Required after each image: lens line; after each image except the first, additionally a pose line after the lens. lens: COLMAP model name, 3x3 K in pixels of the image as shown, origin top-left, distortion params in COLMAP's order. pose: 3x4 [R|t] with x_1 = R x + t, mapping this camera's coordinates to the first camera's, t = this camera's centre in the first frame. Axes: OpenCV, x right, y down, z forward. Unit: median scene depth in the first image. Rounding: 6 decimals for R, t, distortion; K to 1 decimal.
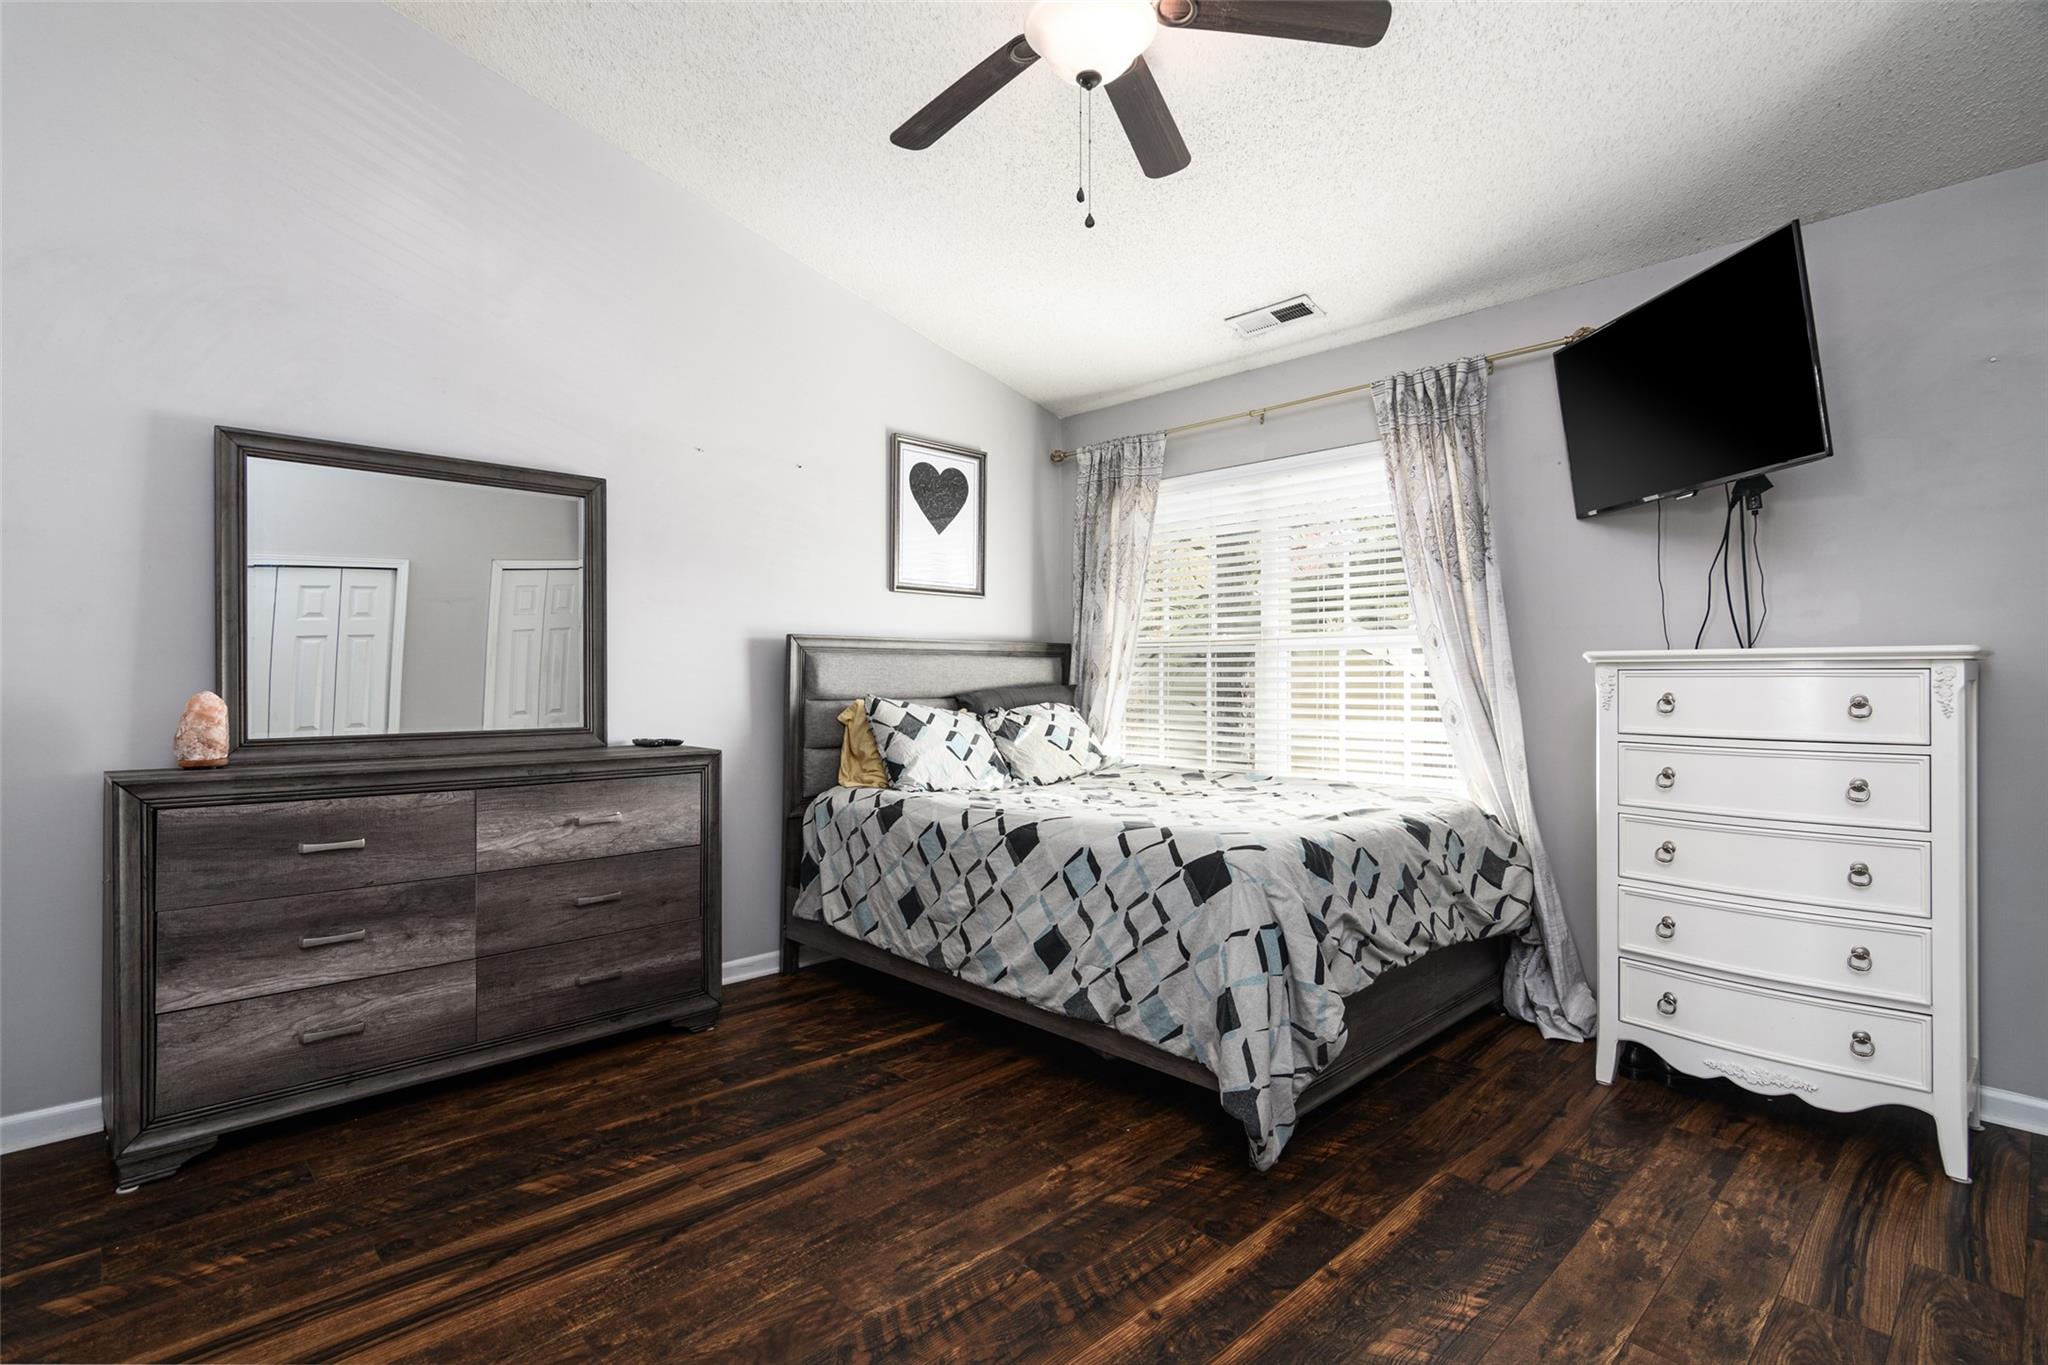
lens RADIAL K [[979.3, 0, 1032.6], [0, 979.3, 671.4], [0, 0, 1]] dist [-0.001459, 0.003414]
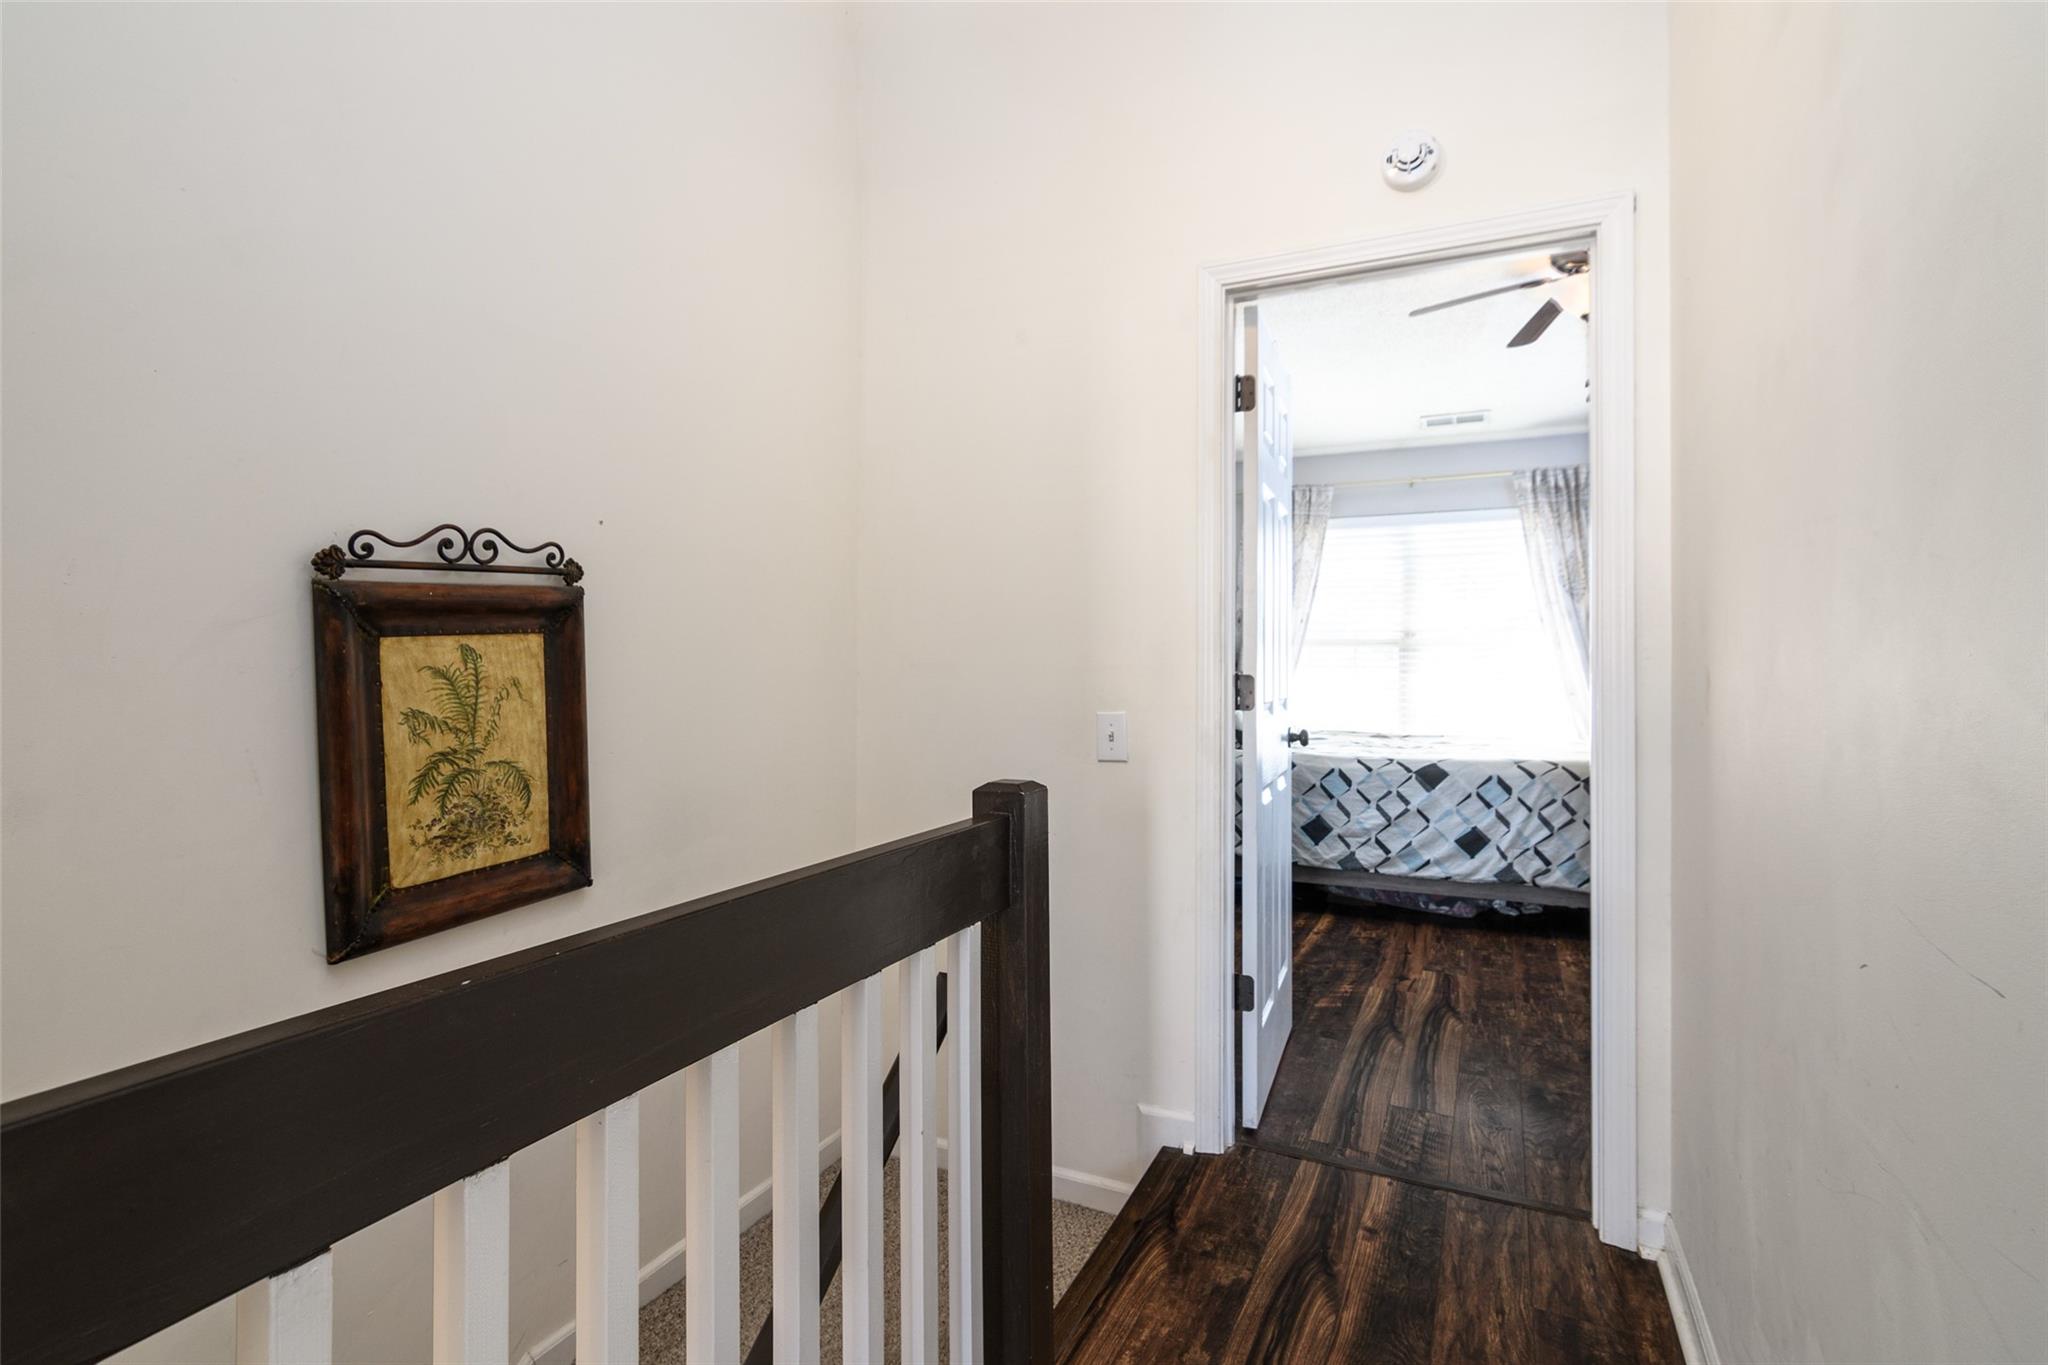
lens RADIAL K [[979.3, 0, 1033.2], [0, 979.3, 656.6], [0, 0, 1]] dist [-0.001459, 0.003414]
pose [[0.937341, 0.003476, 0.348396, -1.204553], [-0.002471, 0.999991, -0.003329, -0.003145], [-0.348405, 0.002260, 0.937341, -0.214277]]
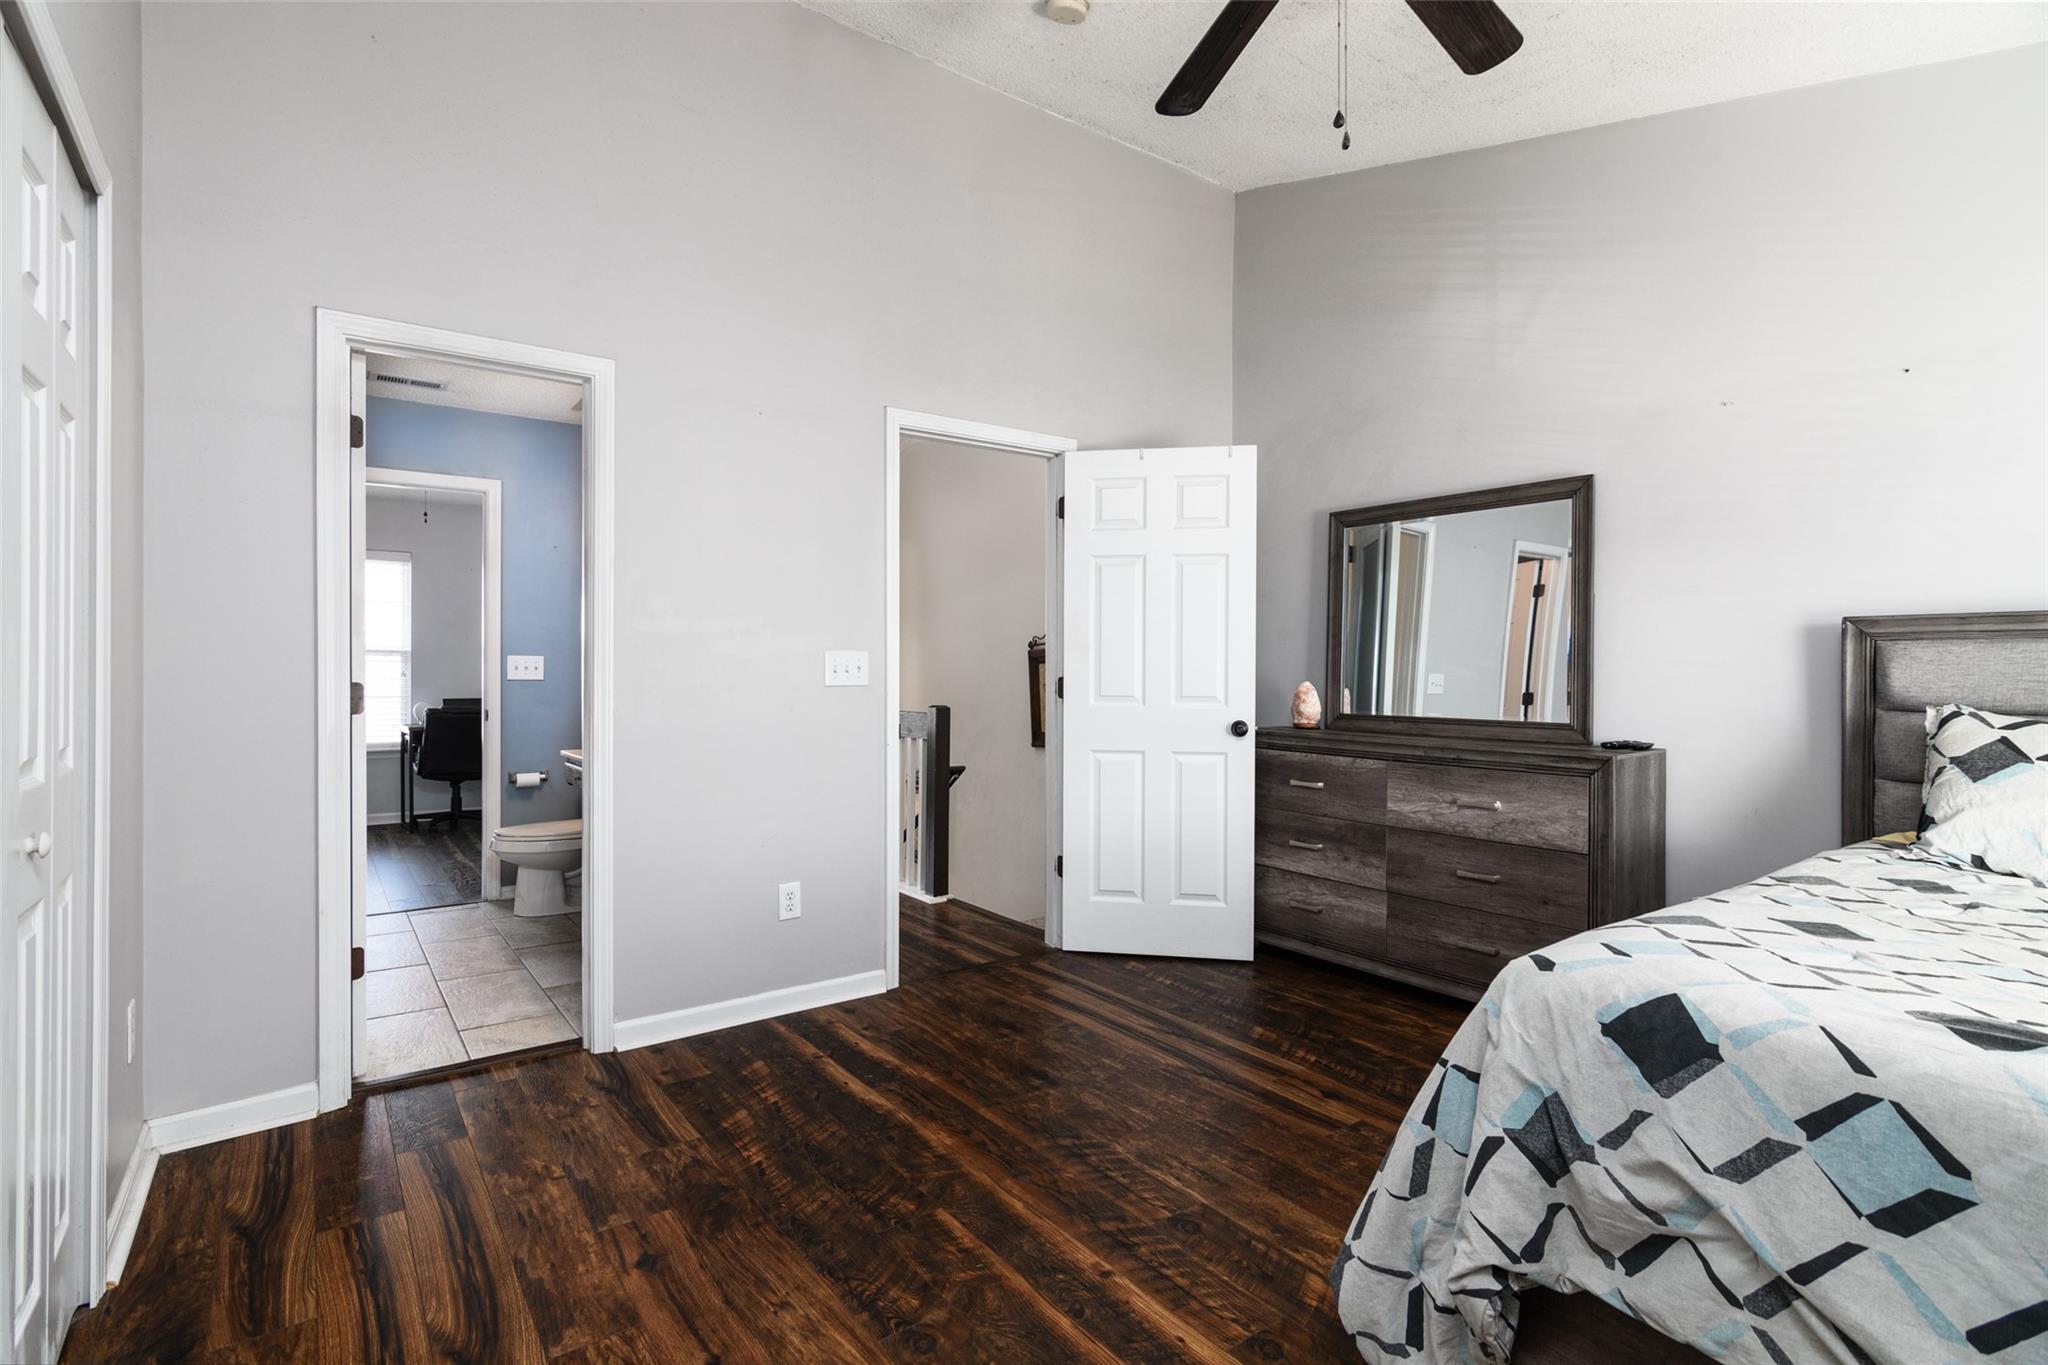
lens RADIAL K [[979.3, 0, 995.2], [0, 979.3, 672.1], [0, 0, 1]] dist [-0.001459, 0.003414]
pose [[-0.151034, 0.002281, -0.988526, 0.794798], [0.003710, 0.999992, 0.001741, -0.000813], [0.988522, -0.003404, -0.151041, 0.693196]]
